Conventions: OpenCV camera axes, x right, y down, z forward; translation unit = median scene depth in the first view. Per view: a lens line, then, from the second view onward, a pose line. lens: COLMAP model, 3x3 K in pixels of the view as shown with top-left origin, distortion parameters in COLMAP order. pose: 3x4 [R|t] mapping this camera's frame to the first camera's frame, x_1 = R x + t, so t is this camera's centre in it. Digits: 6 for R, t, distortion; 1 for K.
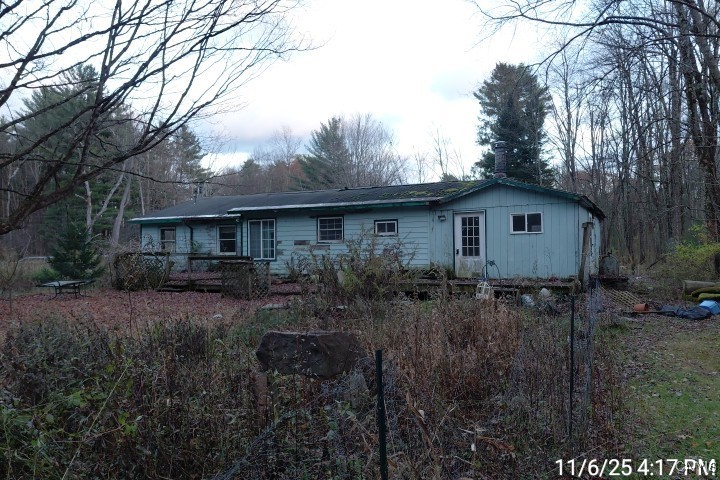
lens RADIAL K [[517.5, 0, 360.0], [0, 517.5, 240.0], [0, 0, 1]] dist [0.090682, -0.182781]
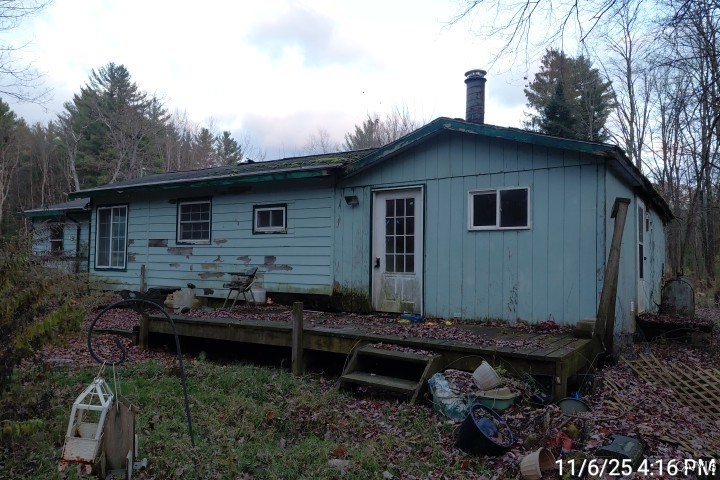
lens RADIAL K [[517.5, 0, 360.0], [0, 517.5, 240.0], [0, 0, 1]] dist [0.090682, -0.182781]
pose [[0.993266, 0.024849, -0.113156, 0.206072], [-0.027893, 0.999288, -0.025402, 0.011323], [0.112445, 0.028387, 0.993252, 0.414621]]
